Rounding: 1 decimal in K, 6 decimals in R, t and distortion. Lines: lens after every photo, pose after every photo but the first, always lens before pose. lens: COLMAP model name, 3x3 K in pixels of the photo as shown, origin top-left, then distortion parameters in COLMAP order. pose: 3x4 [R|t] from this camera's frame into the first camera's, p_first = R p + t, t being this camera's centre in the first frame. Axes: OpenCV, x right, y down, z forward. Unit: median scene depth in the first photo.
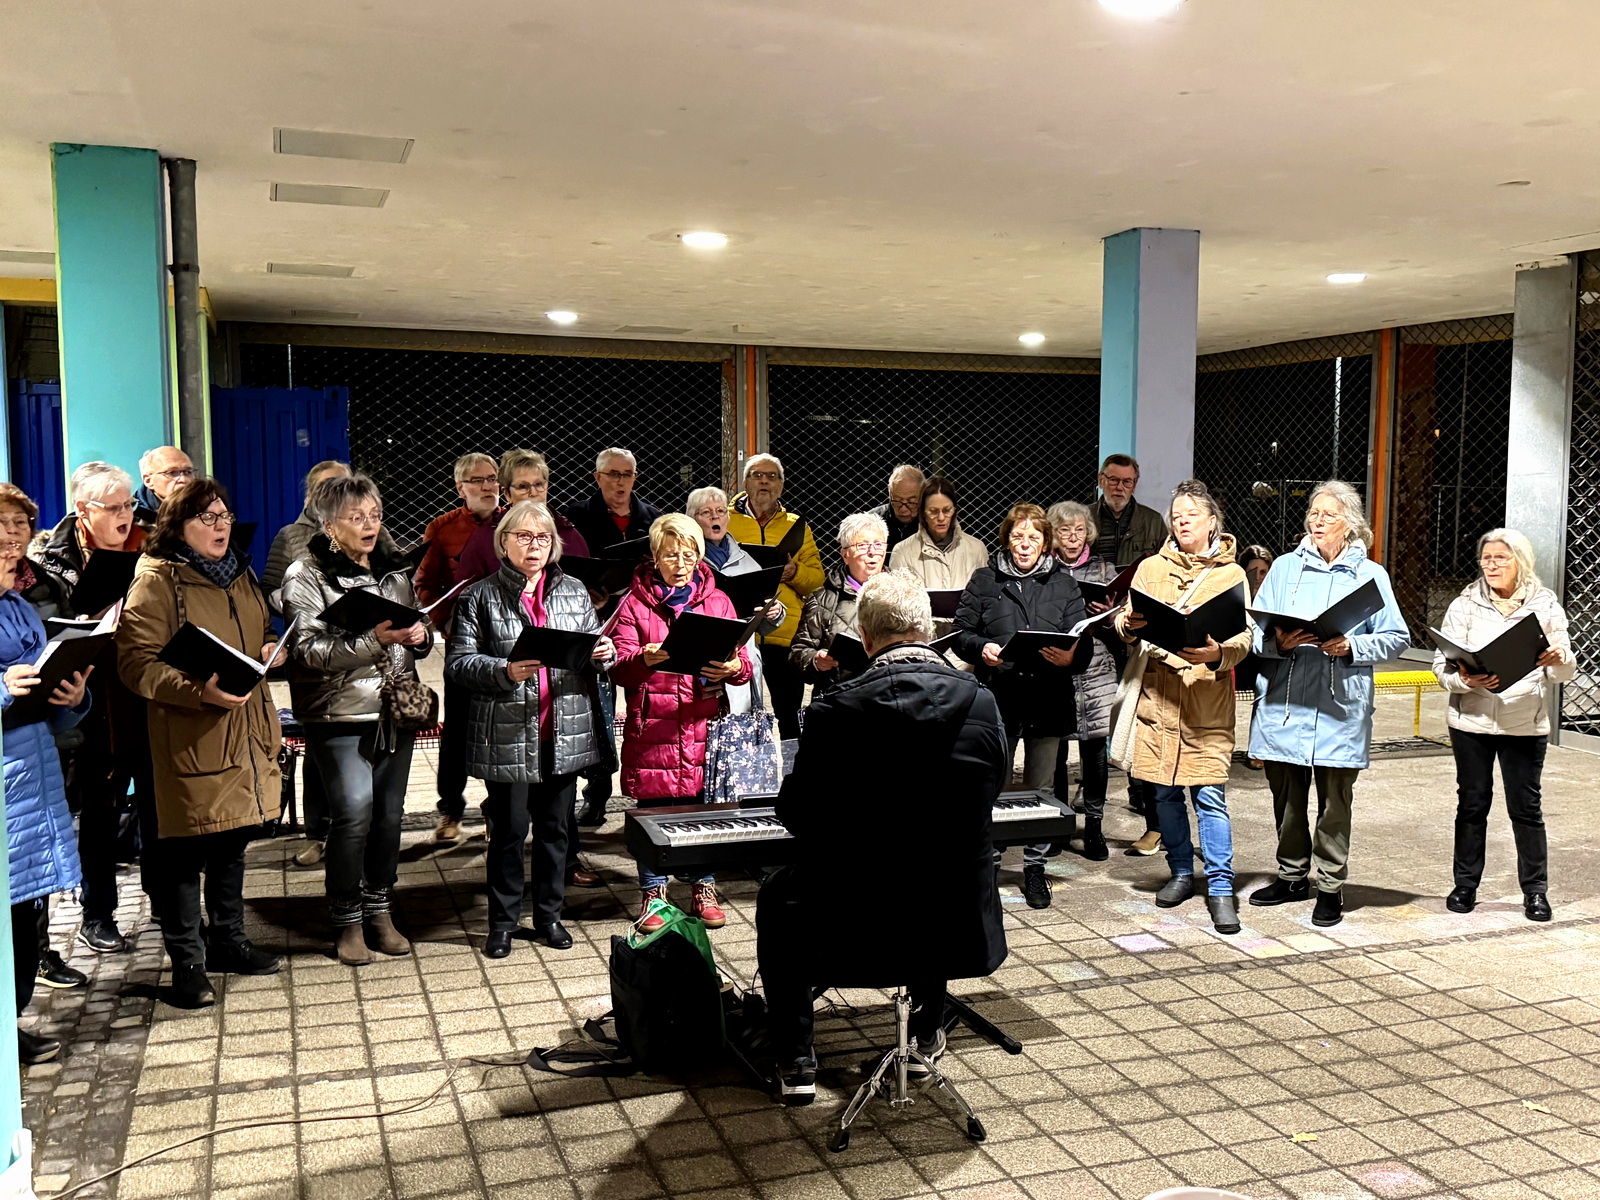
lens RADIAL K [[1550.5, 0, 843.1], [0, 1550.5, 599.8], [0, 0, 1]] dist [0.229071, -0.476600]
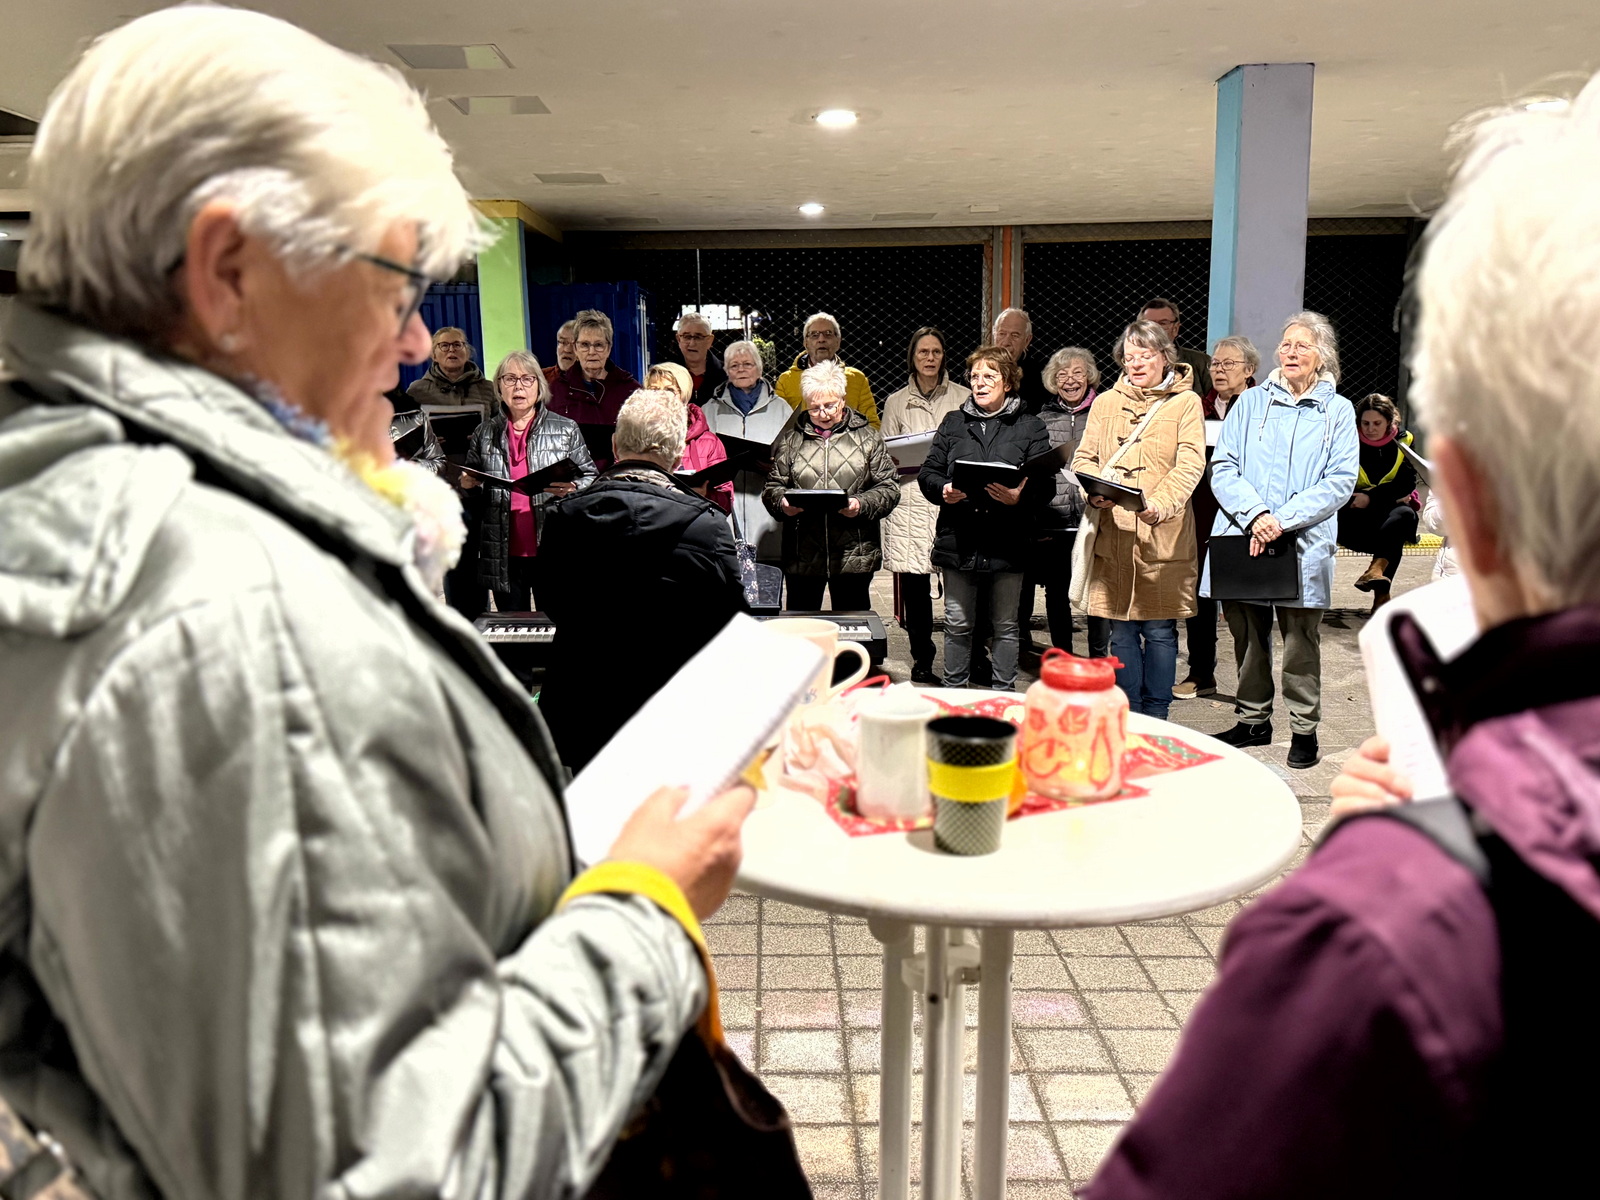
lens RADIAL K [[1304.5, 0, 800.0], [0, 1304.5, 600.0], [0, 0, 1]] dist [0.145185, -0.174842]
pose [[0.946058, 0.034049, -0.322204, 0.319637], [-0.002323, 0.995150, 0.098341, 0.023540], [0.323990, -0.092288, 0.941549, 0.140262]]
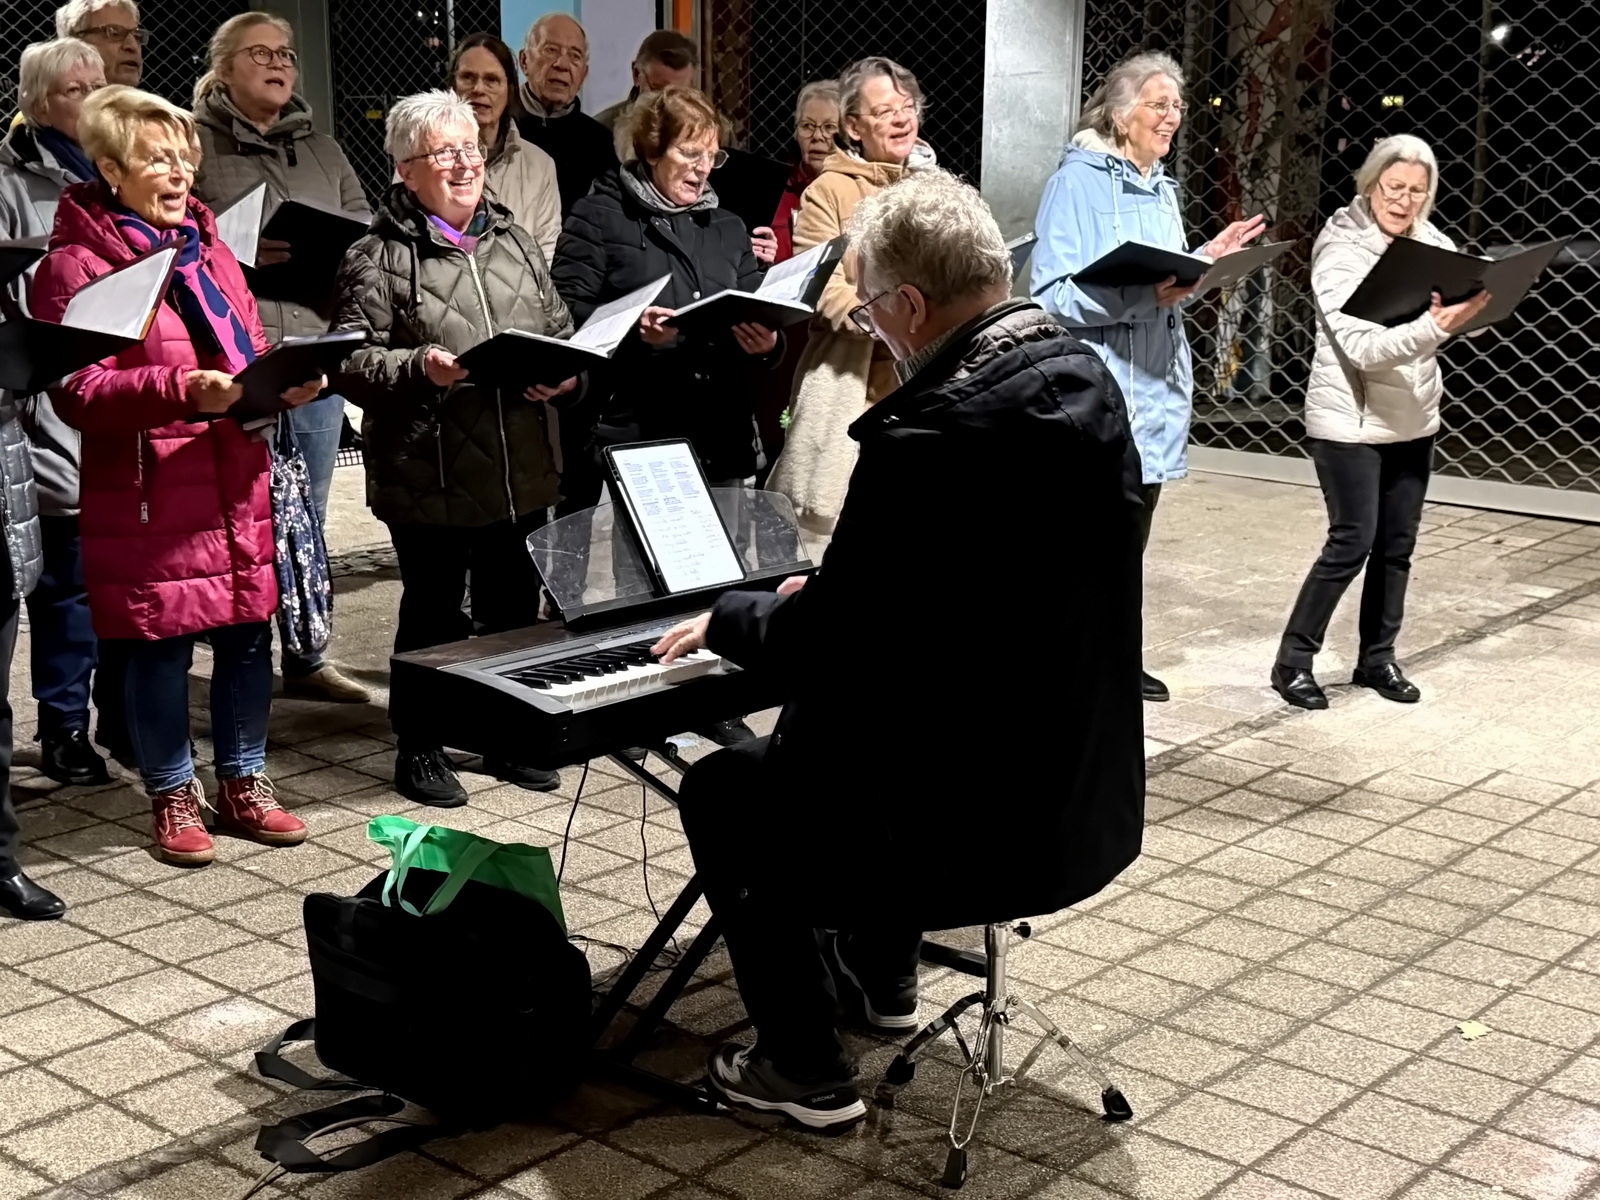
lens RADIAL K [[2265.8, 0, 800.0], [0, 2265.8, 600.0], [0, 0, 1]] dist [0.103346, -0.046946]
pose [[0.870137, -0.089356, 0.484640, -0.320019], [0.020663, 0.989175, 0.145282, 0.008556], [-0.492376, -0.116401, 0.862564, 0.238703]]
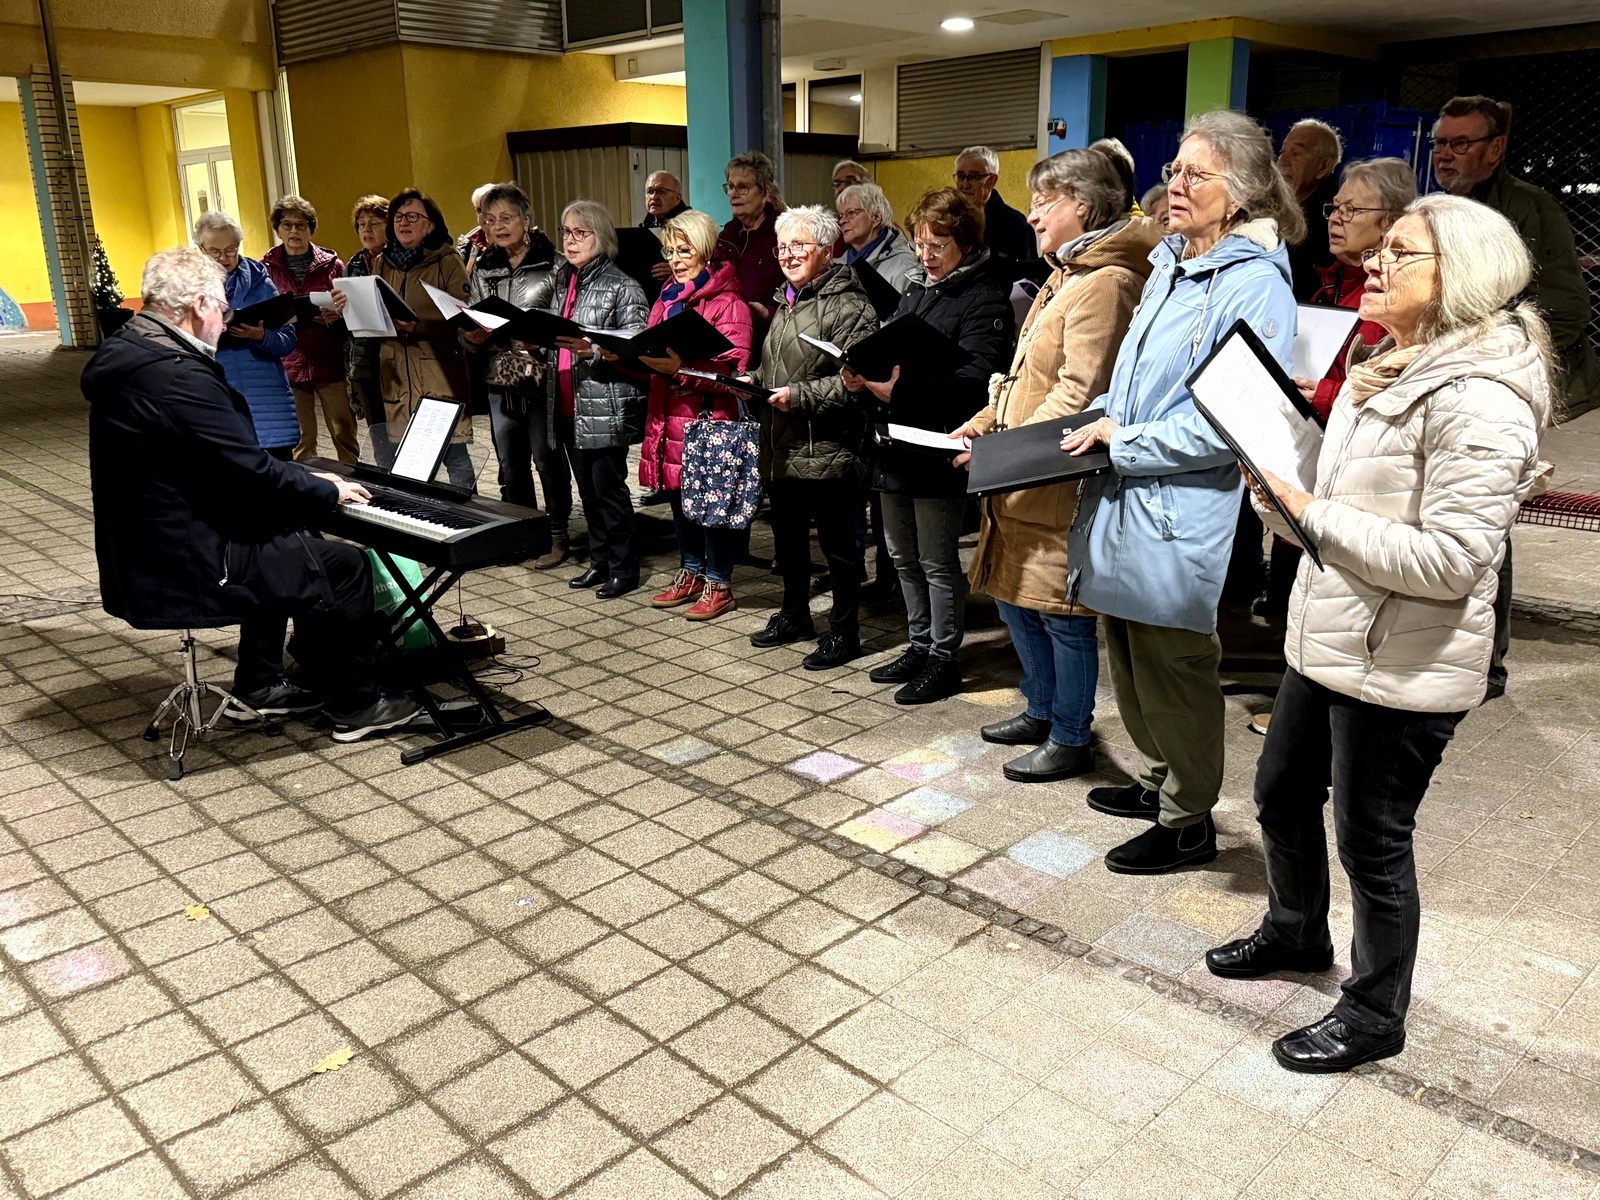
lens RADIAL K [[1264.5, 0, 800.0], [0, 1264.5, 600.0], [0, 0, 1]] dist [0.109393, -0.211721]
pose [[0.419918, 0.246847, -0.873347, 0.760721], [-0.062000, 0.967855, 0.243748, -0.021002], [0.905442, -0.048207, 0.421724, 0.757883]]
